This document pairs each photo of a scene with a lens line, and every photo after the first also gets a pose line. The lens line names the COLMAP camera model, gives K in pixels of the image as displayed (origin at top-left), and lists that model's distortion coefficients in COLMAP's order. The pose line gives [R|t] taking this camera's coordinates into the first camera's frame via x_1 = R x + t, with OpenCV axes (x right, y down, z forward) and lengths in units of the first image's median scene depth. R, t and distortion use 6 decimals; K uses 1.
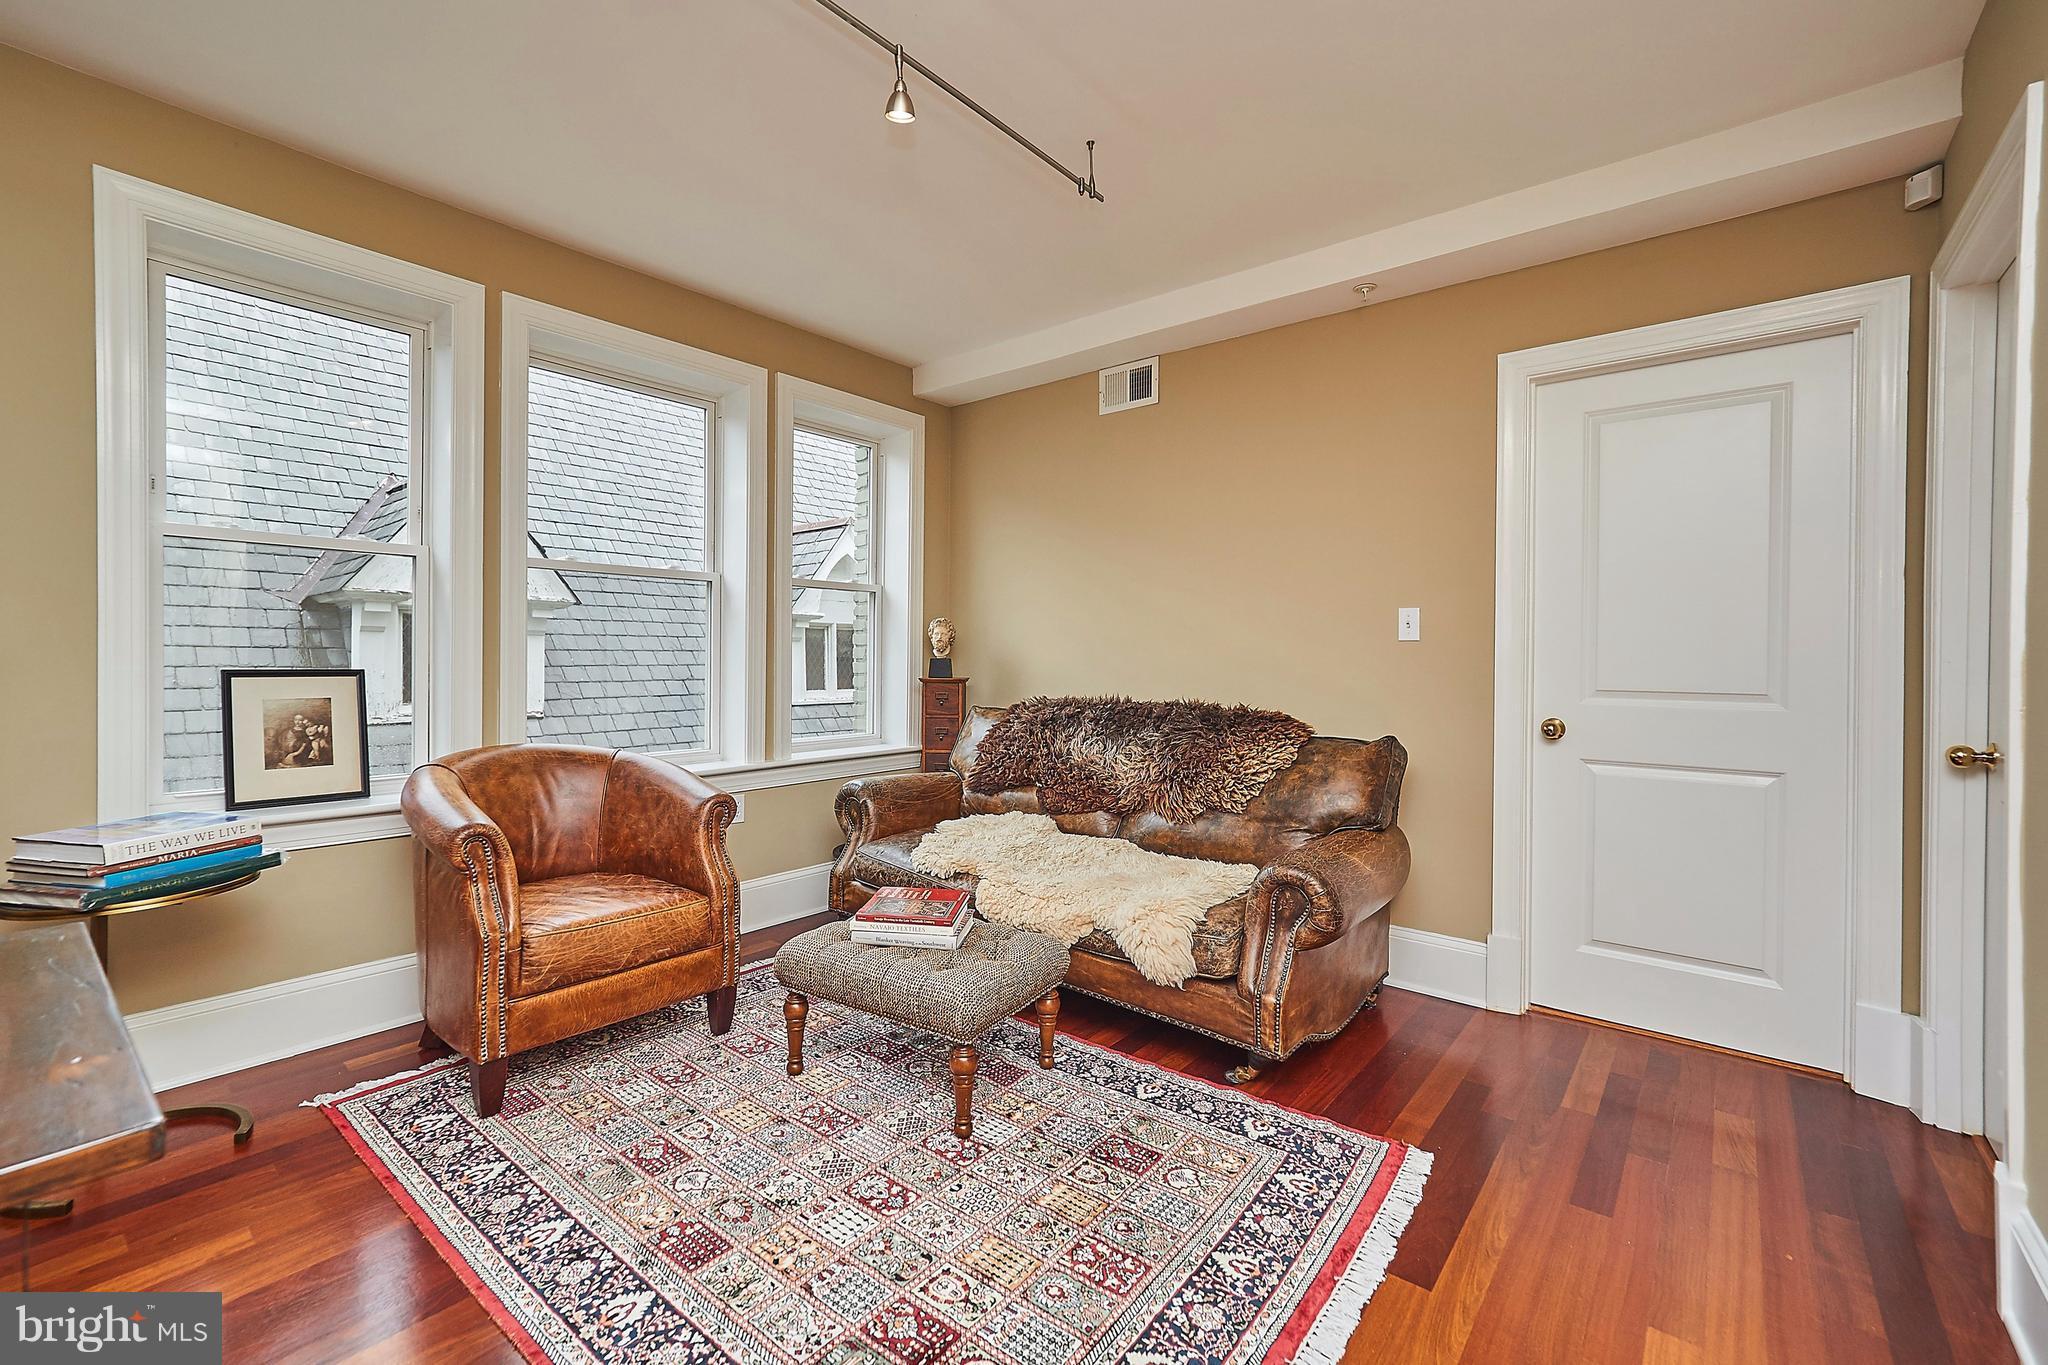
lens RADIAL K [[863.9, 0, 1036.9], [0, 863.9, 662.3], [0, 0, 1]] dist [-0.003565, 0.000074]
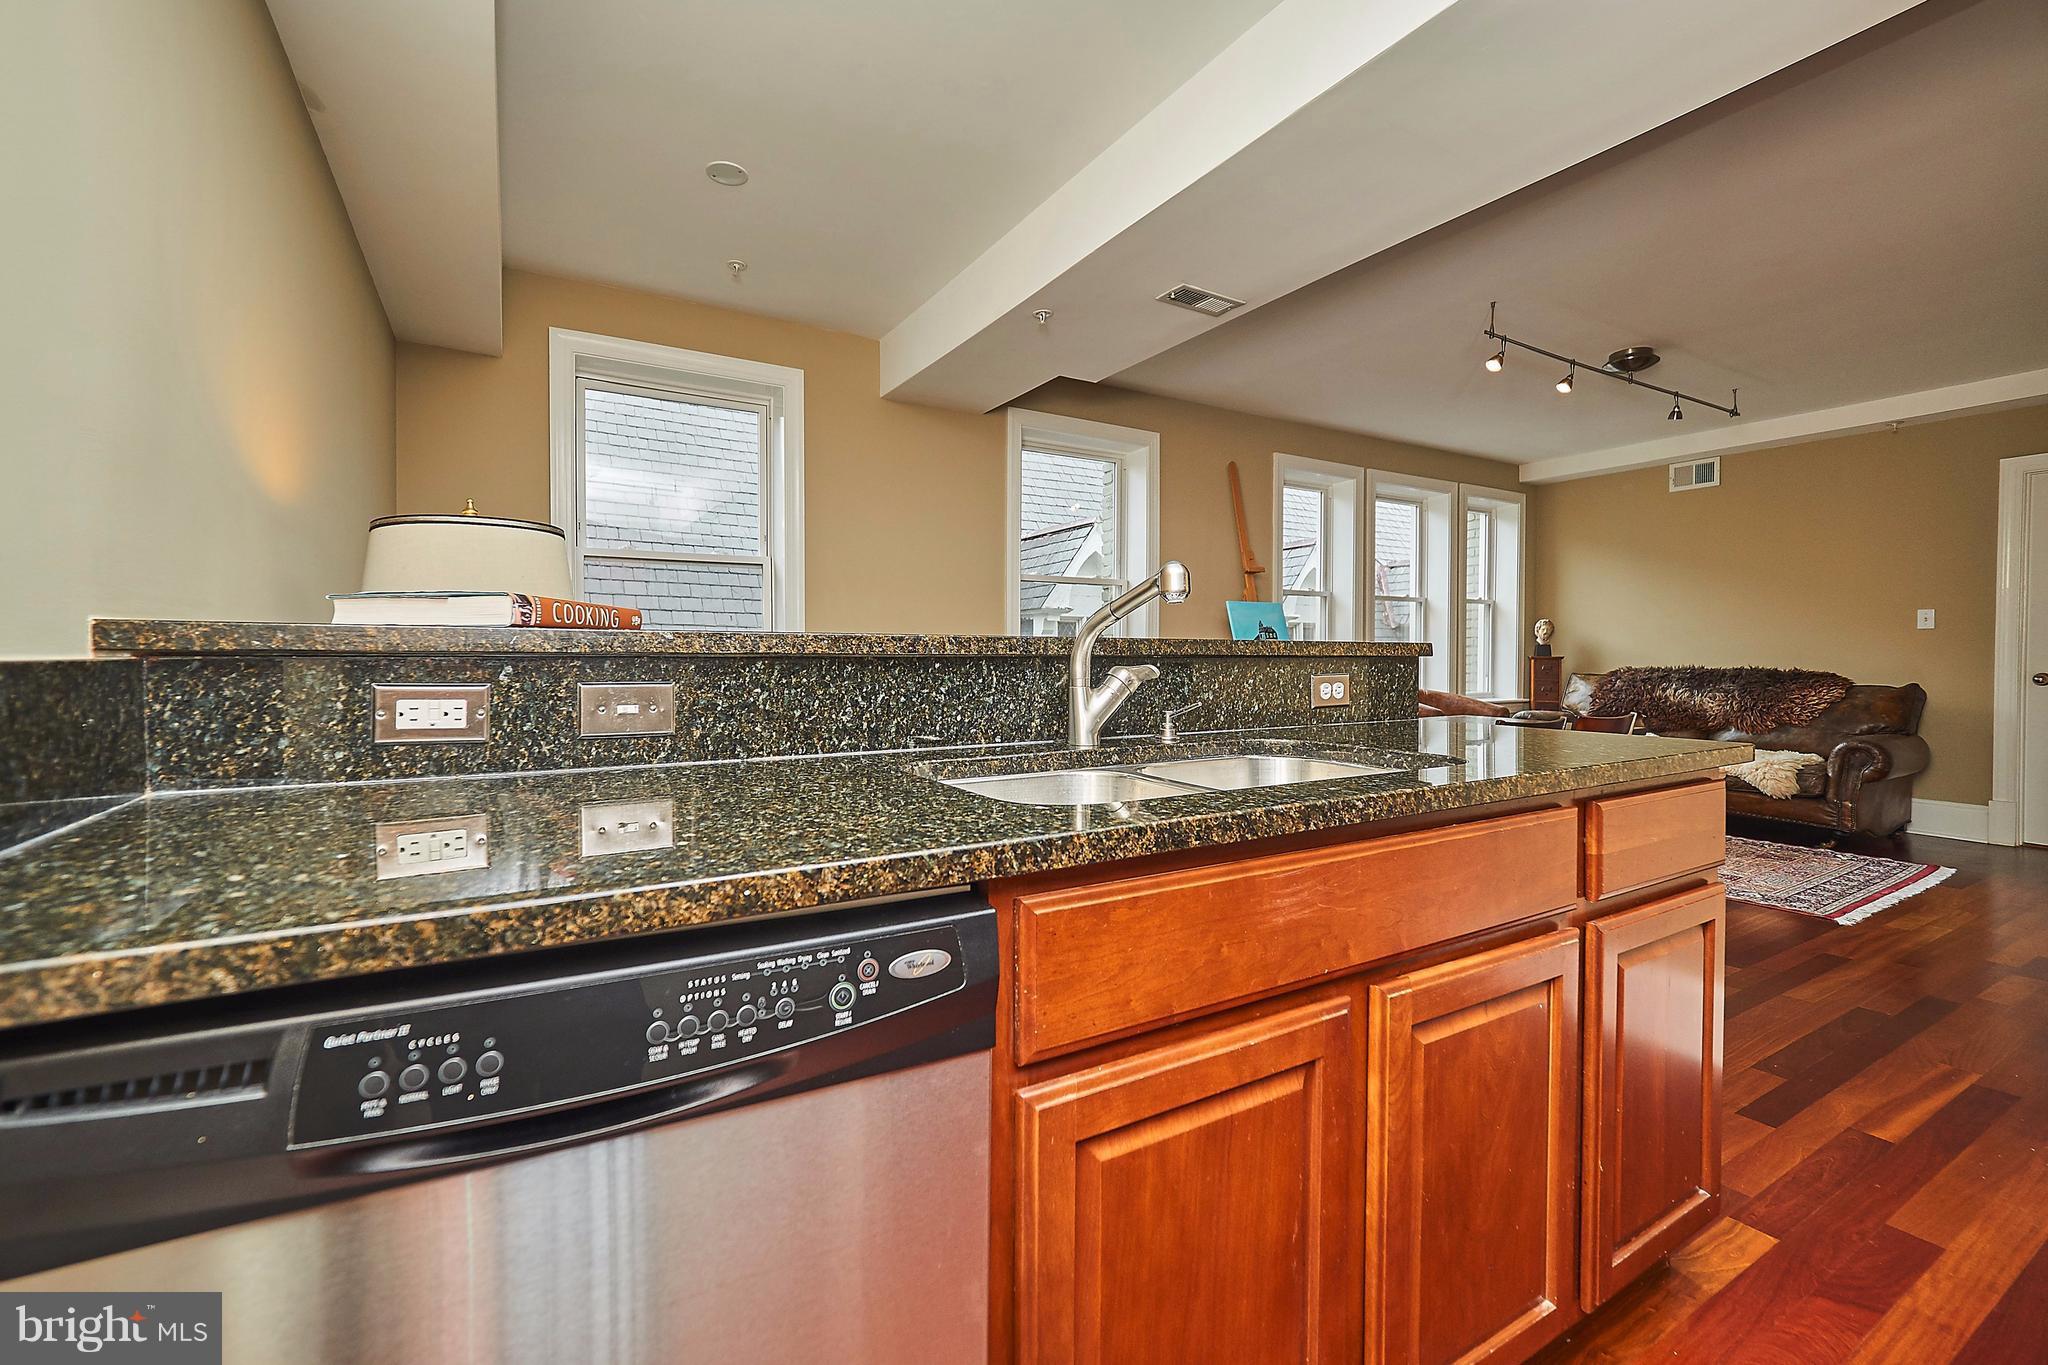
lens RADIAL K [[863.9, 0, 1010.2], [0, 863.9, 669.8], [0, 0, 1]] dist [-0.003565, 0.000074]
pose [[0.932870, 0.001950, -0.360209, -0.567354], [0.000417, 0.999979, 0.006494, 0.038344], [0.360214, -0.006209, 0.932849, -1.085409]]
